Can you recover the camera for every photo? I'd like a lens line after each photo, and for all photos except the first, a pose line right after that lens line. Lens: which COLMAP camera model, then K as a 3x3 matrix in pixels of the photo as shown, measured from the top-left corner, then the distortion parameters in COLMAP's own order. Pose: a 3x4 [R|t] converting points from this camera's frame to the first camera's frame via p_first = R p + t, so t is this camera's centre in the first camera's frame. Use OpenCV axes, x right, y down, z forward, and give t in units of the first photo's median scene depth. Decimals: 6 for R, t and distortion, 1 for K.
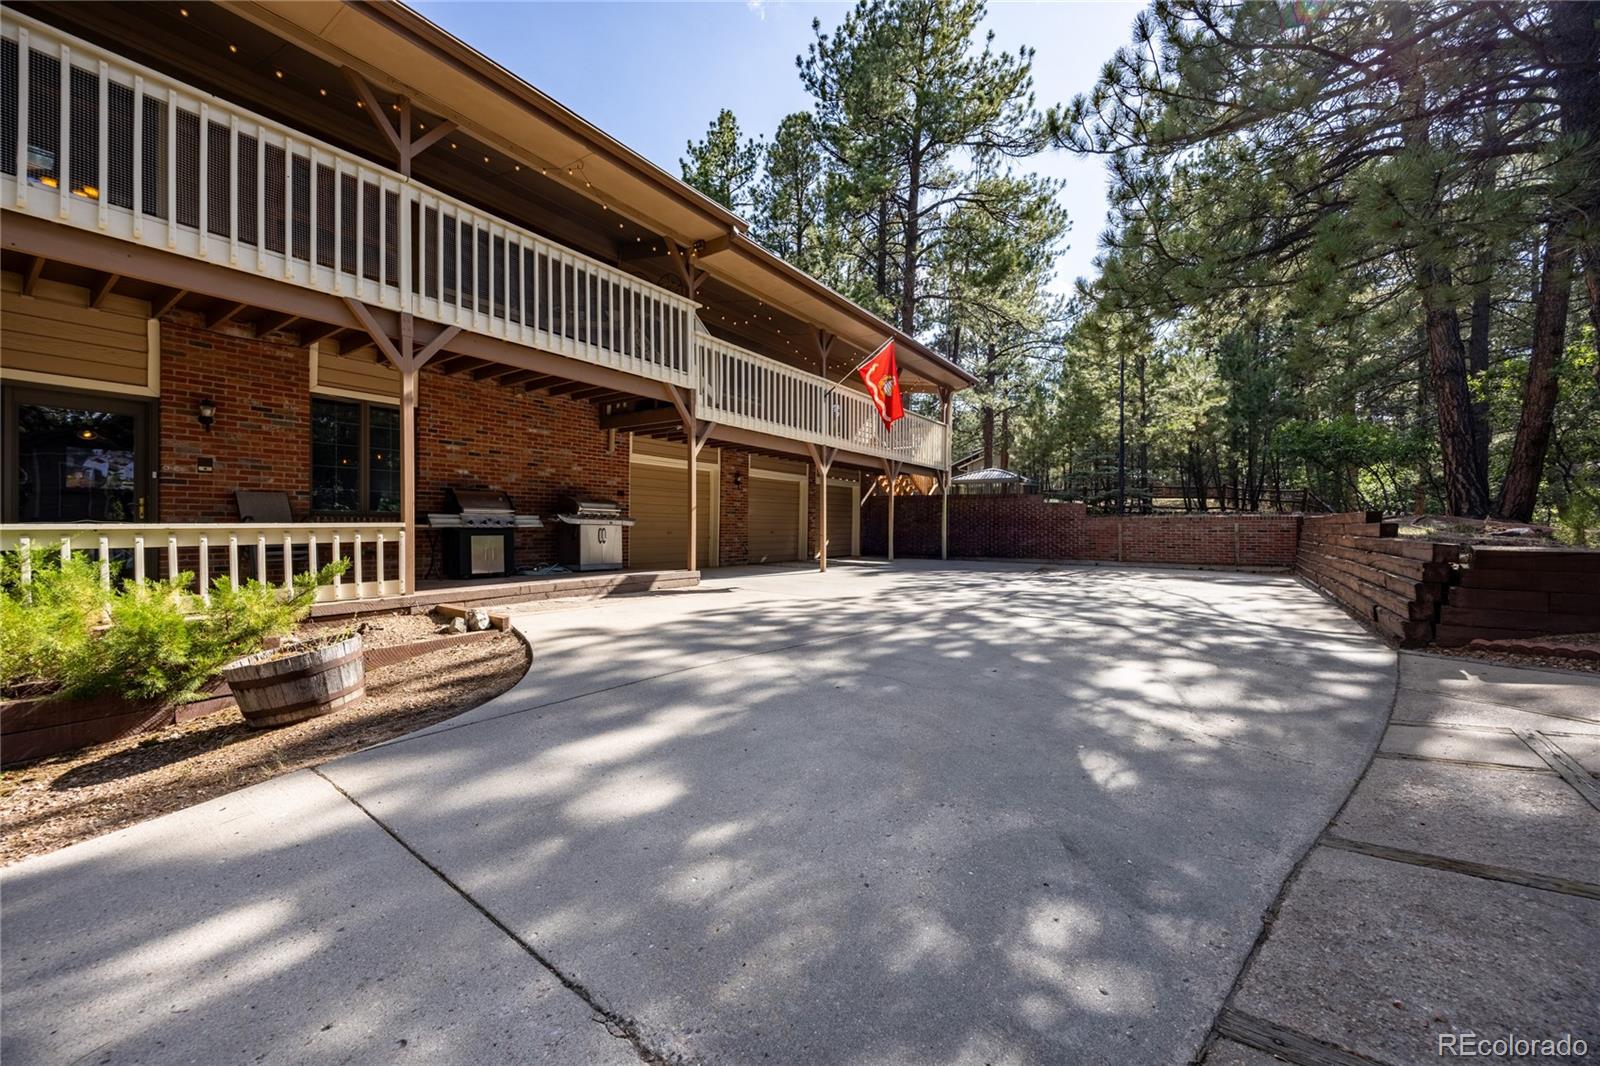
lens RADIAL K [[608.2, 0, 794.2], [0, 608.2, 529.7], [0, 0, 1]] dist [-0.000773, 0.000105]
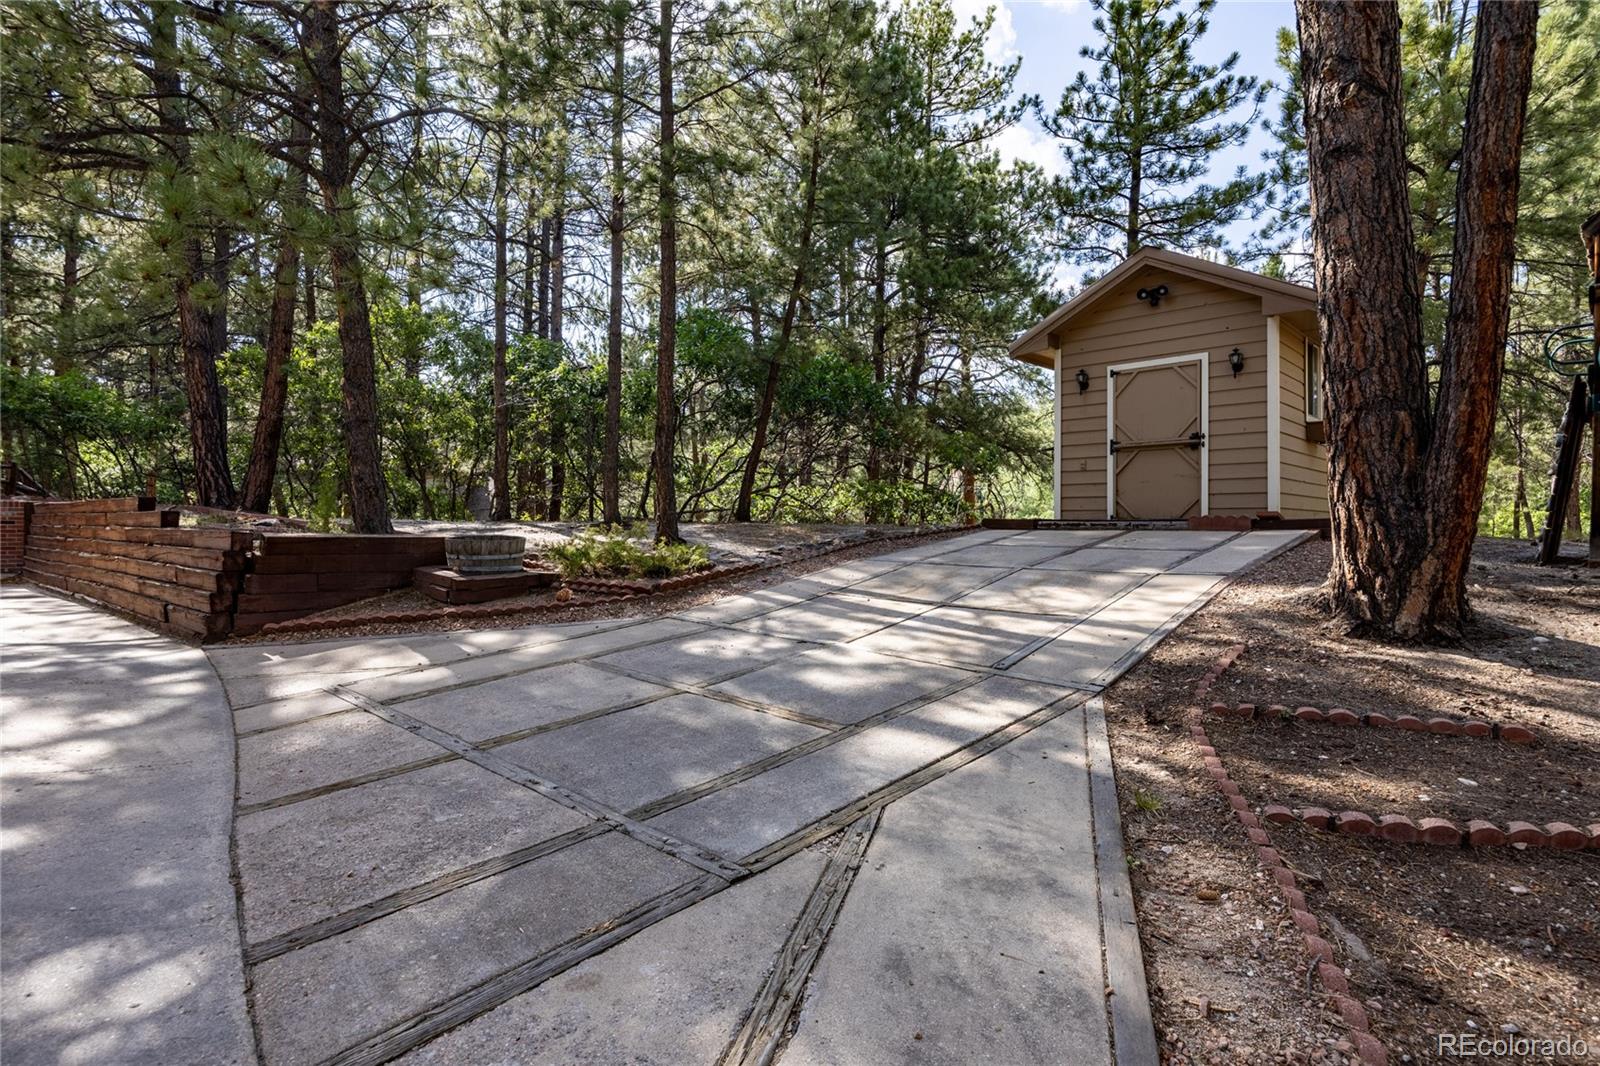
lens RADIAL K [[806.9, 0, 805.2], [0, 806.9, 523.2], [0, 0, 1]] dist [-0.001253, -0.000101]
pose [[0.090508, 0.000188, 0.995896, -0.154836], [-0.000755, 1.000000, -0.000120, 0.010218], [-0.995895, -0.000741, 0.090508, -0.027092]]
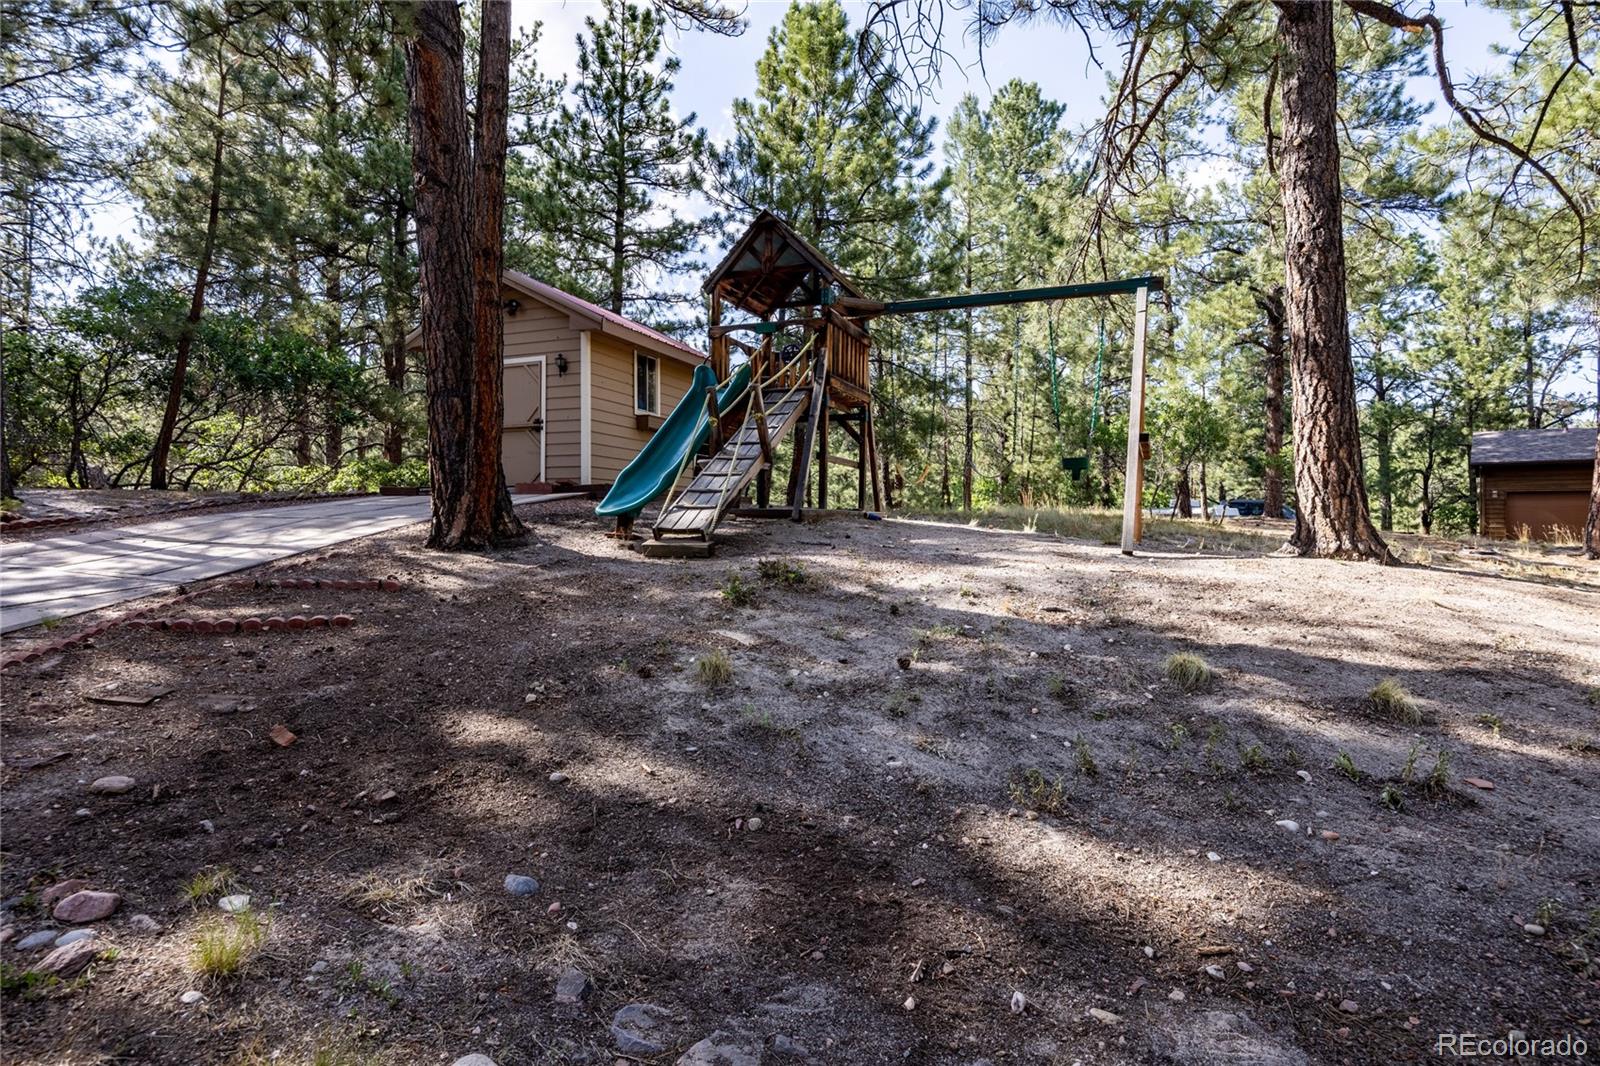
lens RADIAL K [[806.9, 0, 800.3], [0, 806.9, 536.7], [0, 0, 1]] dist [-0.001253, -0.000101]
pose [[-0.277309, -0.020018, 0.960572, -0.681461], [-0.001845, 0.999792, 0.020303, 0.092454], [-0.960779, 0.003858, -0.277289, -0.798640]]
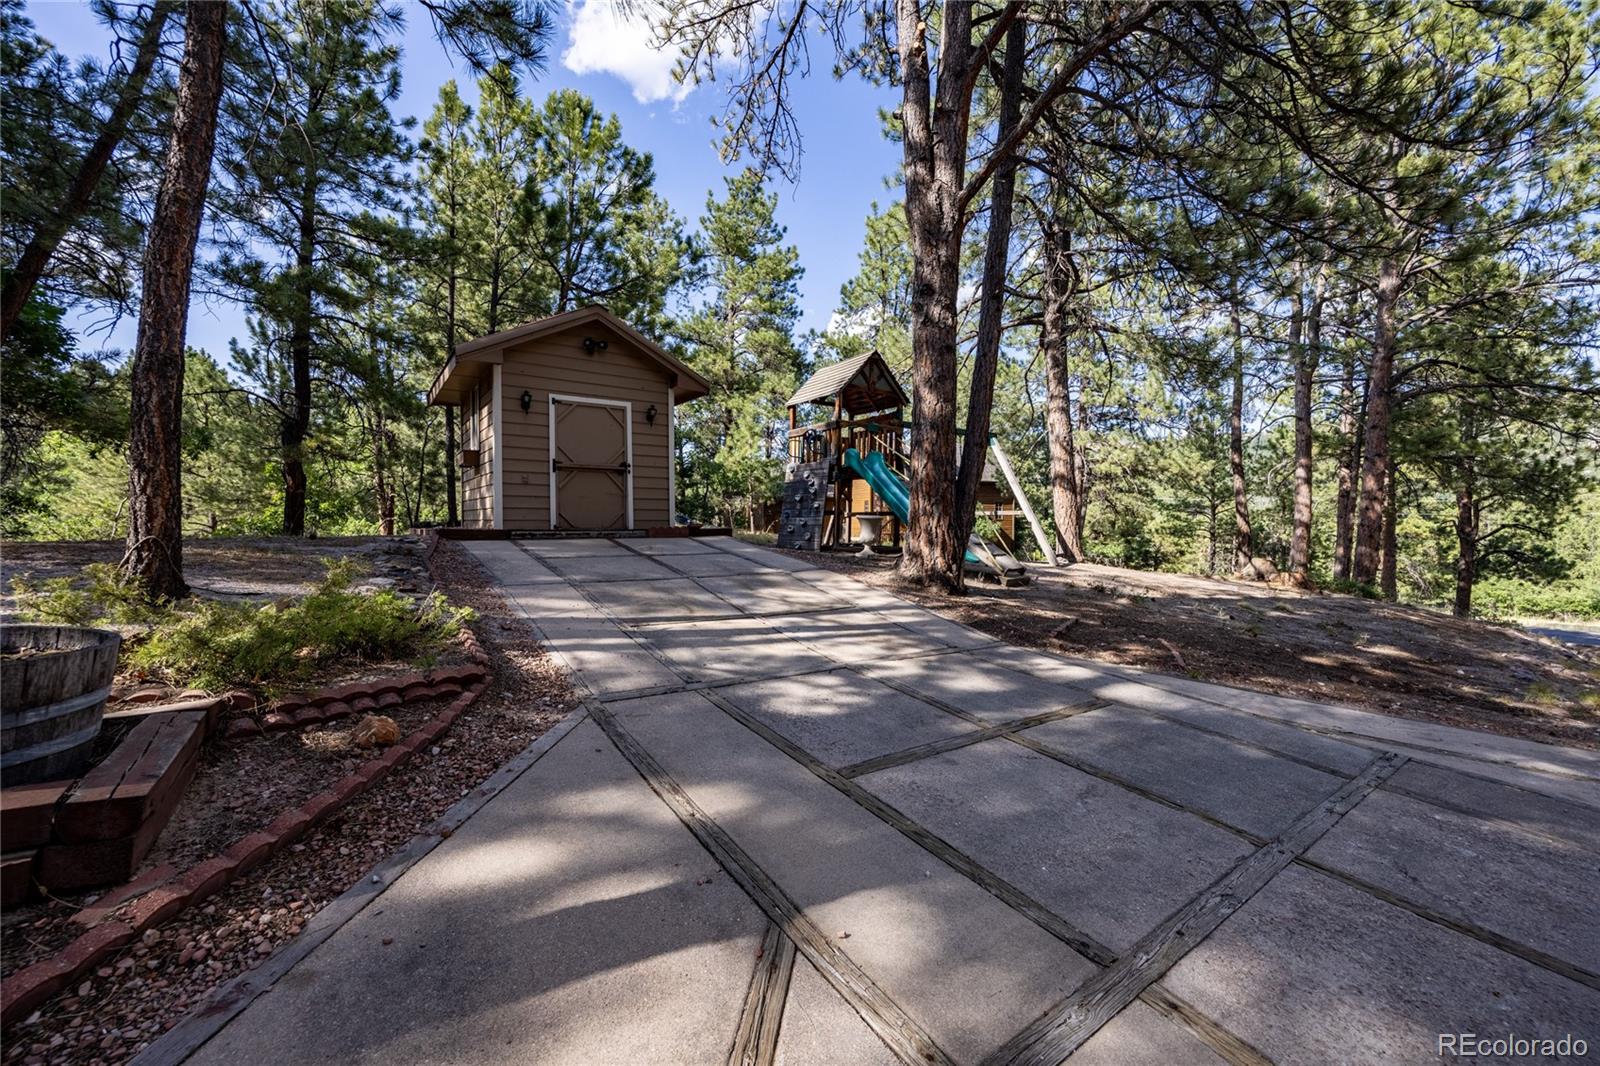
lens RADIAL K [[608.2, 0, 806.7], [0, 608.2, 531.0], [0, 0, 1]] dist [-0.000773, 0.000105]
pose [[-0.955915, -0.010824, 0.293445, 0.668238], [-0.005230, 0.999789, 0.019841, -0.029219], [-0.293598, 0.017432, -0.955770, 0.796976]]
